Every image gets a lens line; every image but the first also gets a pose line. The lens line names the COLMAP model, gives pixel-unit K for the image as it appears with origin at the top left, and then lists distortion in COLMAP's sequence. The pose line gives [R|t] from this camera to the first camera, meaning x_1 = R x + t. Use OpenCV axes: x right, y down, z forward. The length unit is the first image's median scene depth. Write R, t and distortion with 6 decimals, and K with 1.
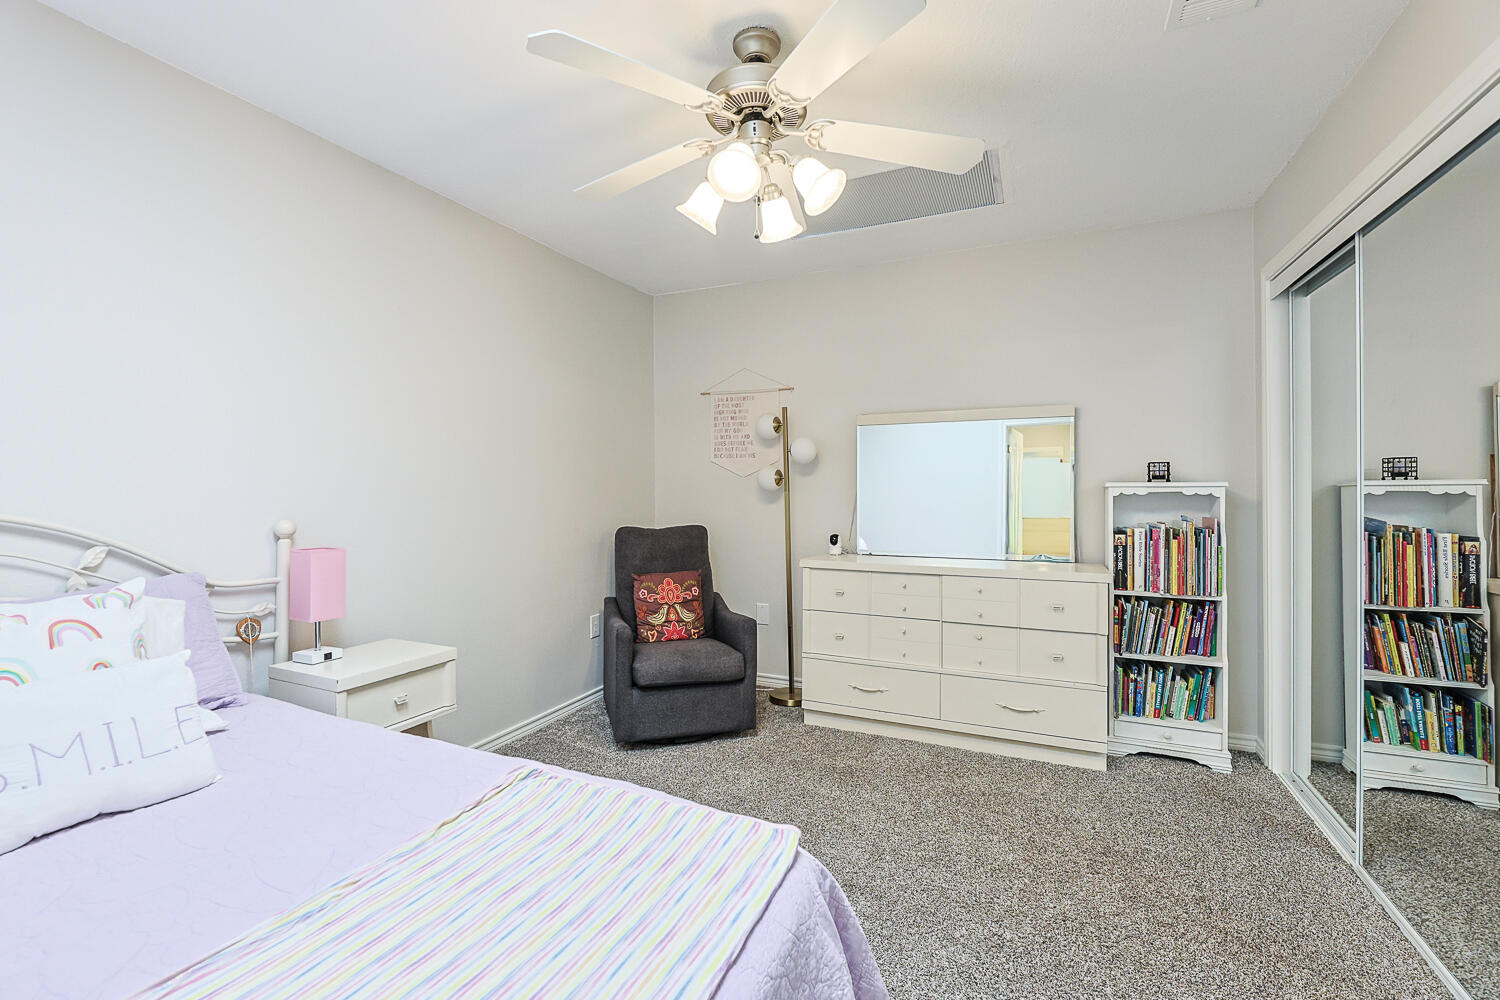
lens RADIAL K [[650.4, 0, 745.7], [0, 650.4, 493.5], [0, 0, 1]] dist [-0.000435, -0.002731]
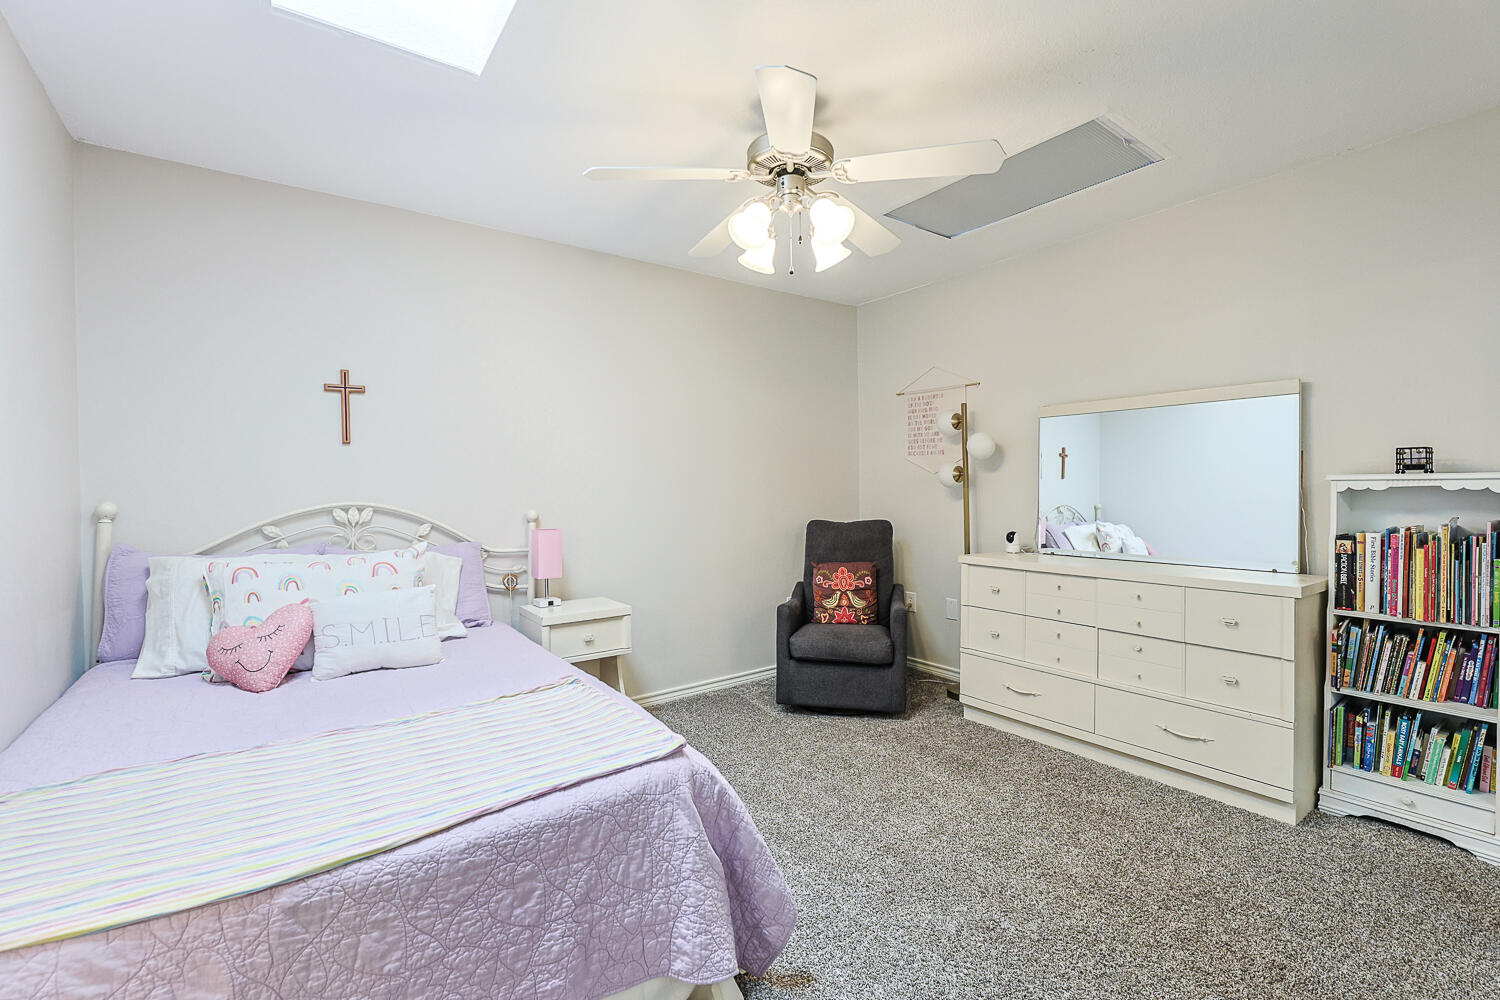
lens RADIAL K [[650.4, 0, 748.2], [0, 650.4, 498.0], [0, 0, 1]] dist [-0.000435, -0.002731]
pose [[0.877413, 0.002320, -0.479730, 0.320432], [0.004175, 0.999913, 0.012473, -0.001426], [0.479717, -0.012947, 0.877328, -0.046980]]
